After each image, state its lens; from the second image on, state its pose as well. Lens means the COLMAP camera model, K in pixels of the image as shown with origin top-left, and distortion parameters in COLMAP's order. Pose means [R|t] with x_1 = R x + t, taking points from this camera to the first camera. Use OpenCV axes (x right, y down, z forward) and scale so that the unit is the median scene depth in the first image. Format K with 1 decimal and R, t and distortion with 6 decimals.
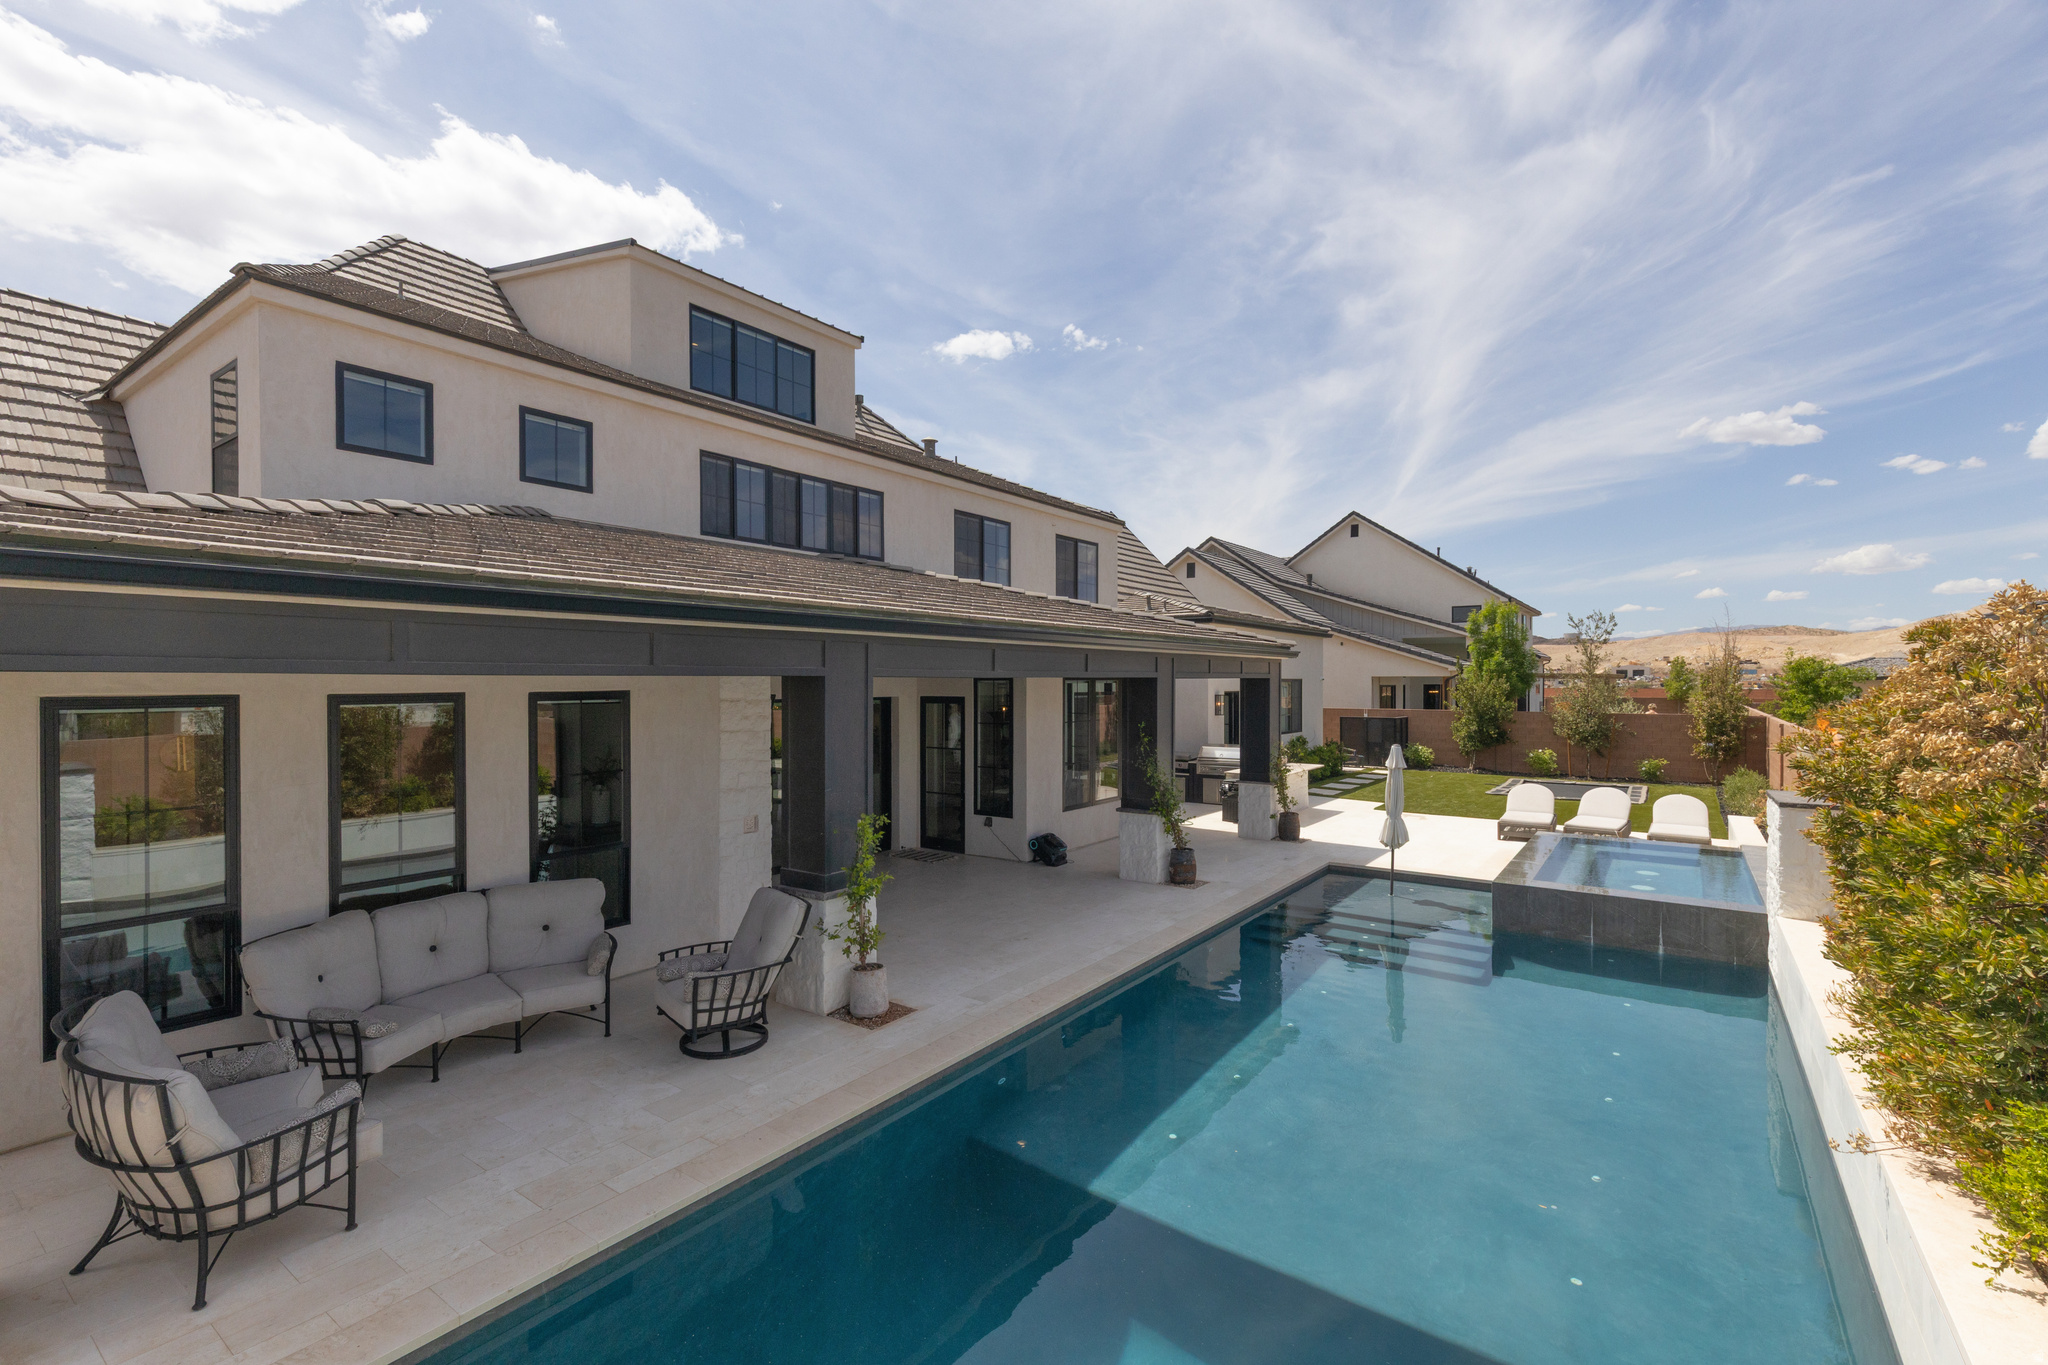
lens RADIAL K [[915.9, 0, 1014.8], [0, 915.9, 682.6], [0, 0, 1]] dist [0.004887, 0.000276]
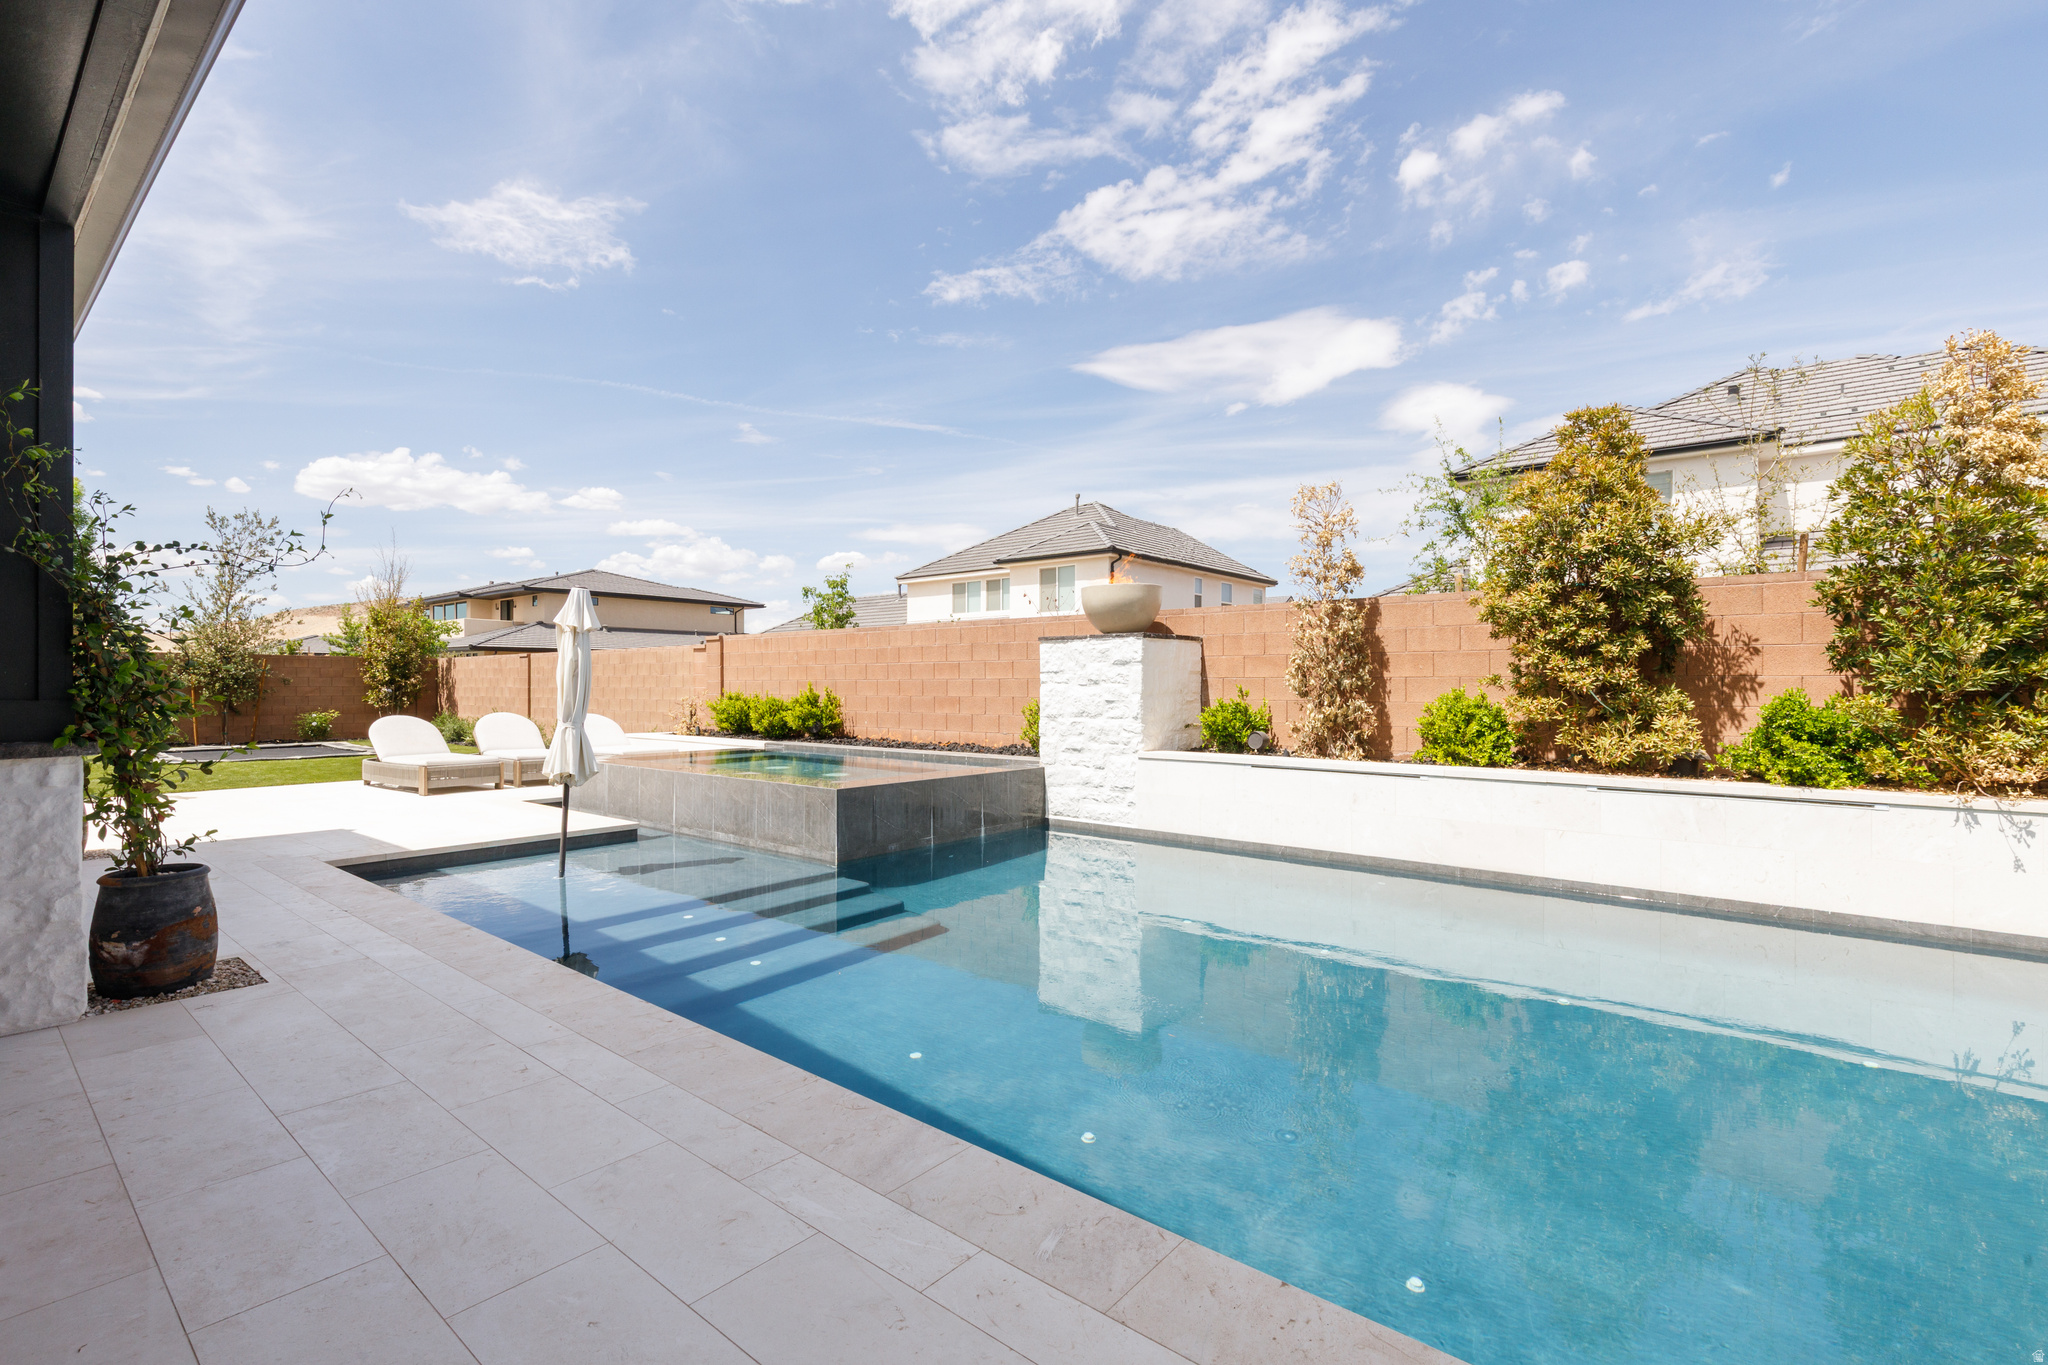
lens RADIAL K [[915.9, 0, 1023.0], [0, 915.9, 688.5], [0, 0, 1]] dist [0.004887, 0.000276]
pose [[0.071812, -0.006261, 0.997399, -0.073550], [0.001135, 0.999980, 0.006195, 0.100194], [-0.997418, 0.000687, 0.071818, 0.579353]]
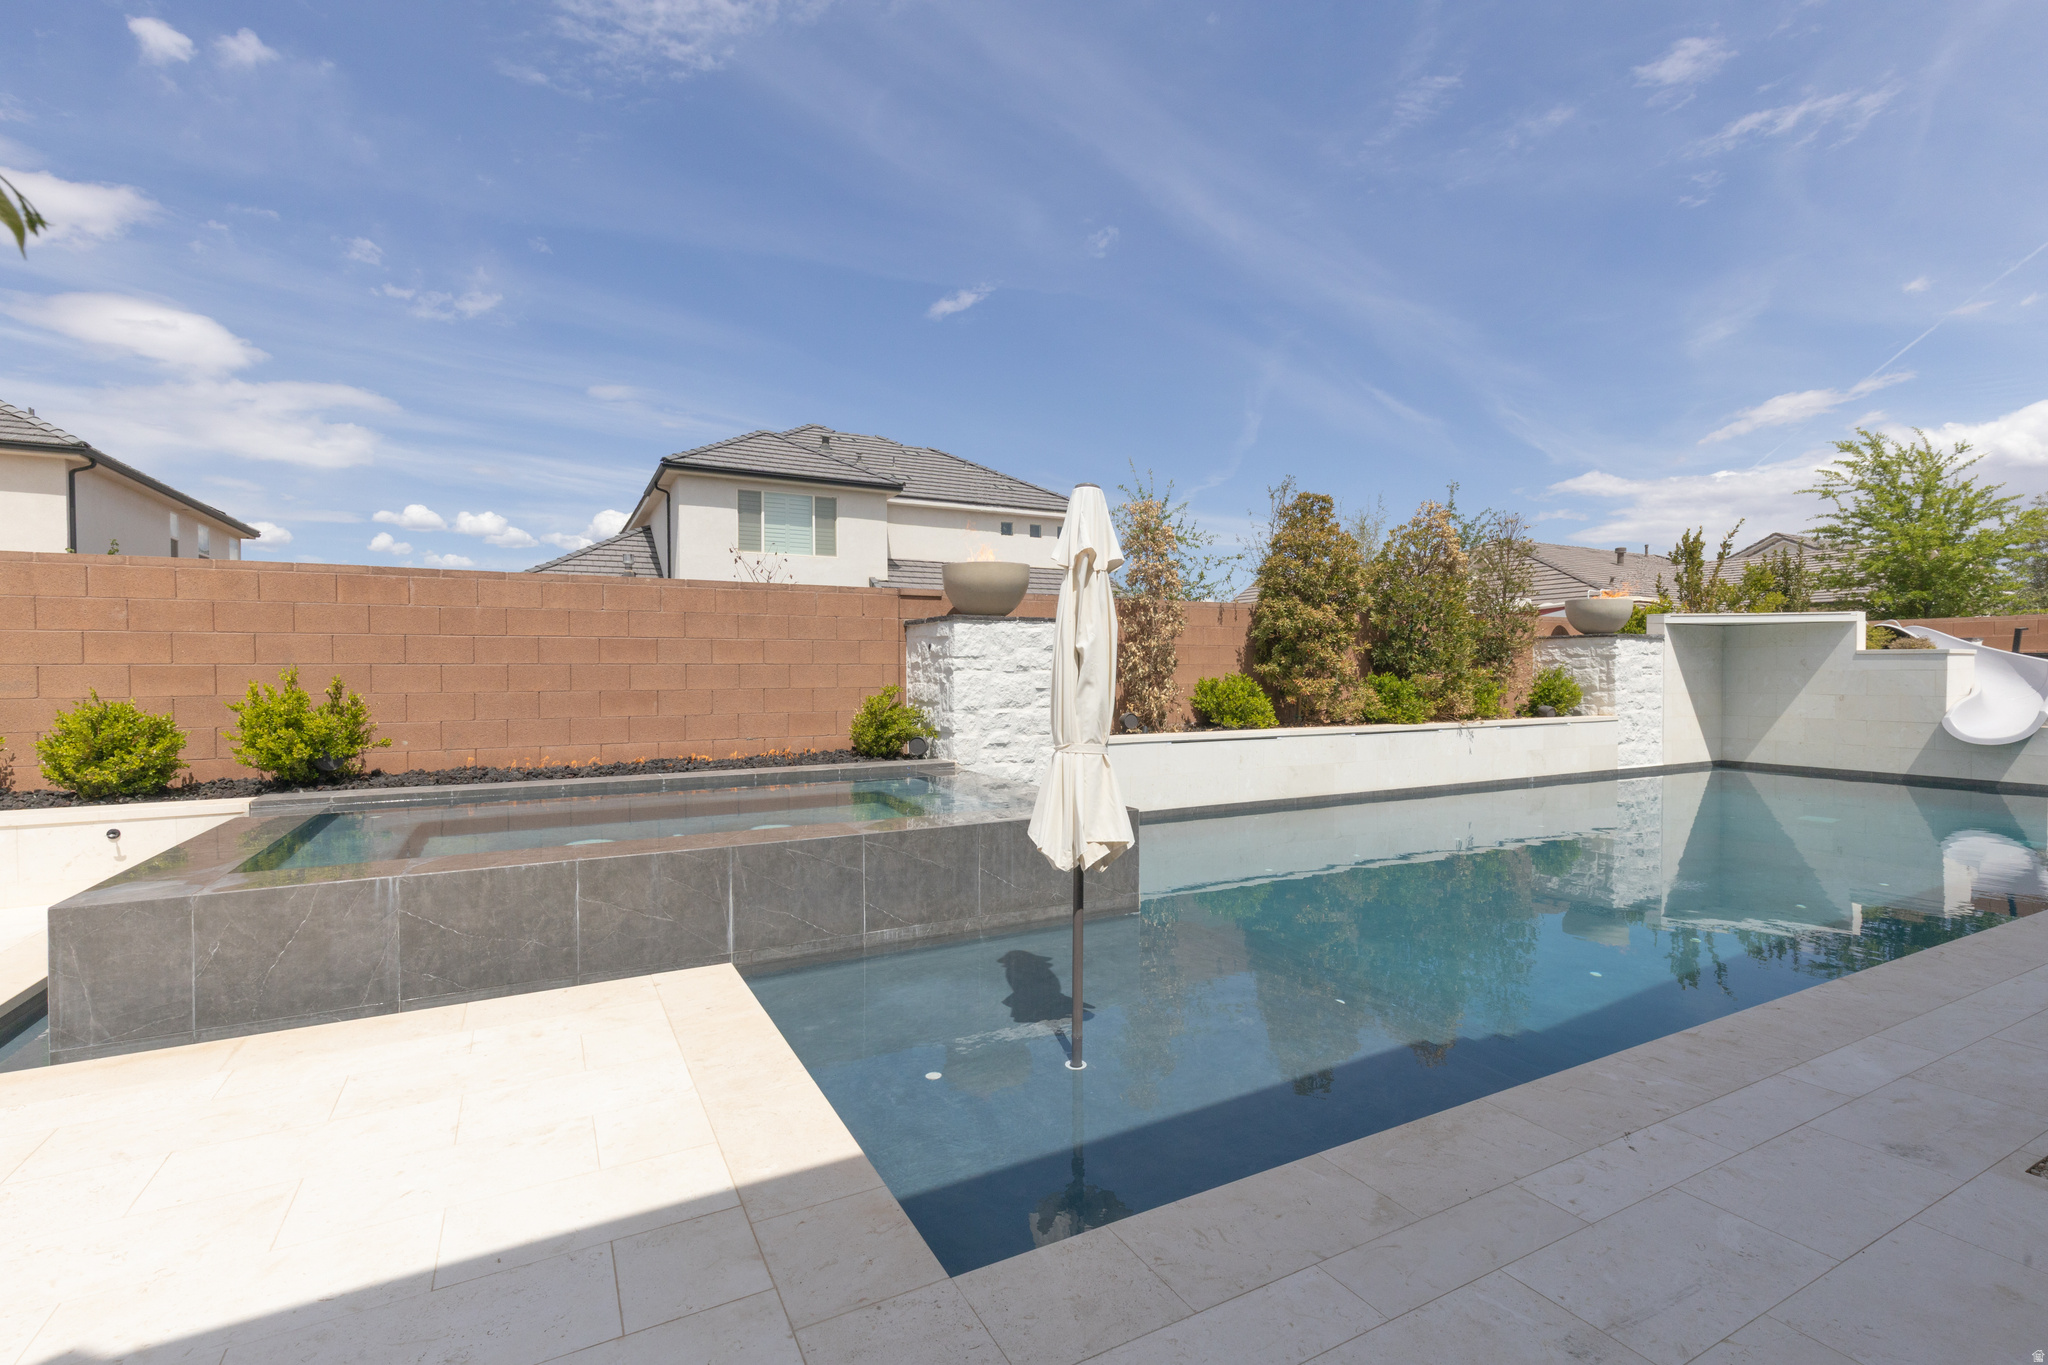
lens RADIAL K [[915.9, 0, 1015.7], [0, 915.9, 685.6], [0, 0, 1]] dist [0.004887, 0.000276]
pose [[-0.894066, -0.007552, 0.447872, 0.240552], [0.001042, 0.999820, 0.018940, 0.099694], [-0.447934, 0.017401, -0.893897, 1.008382]]
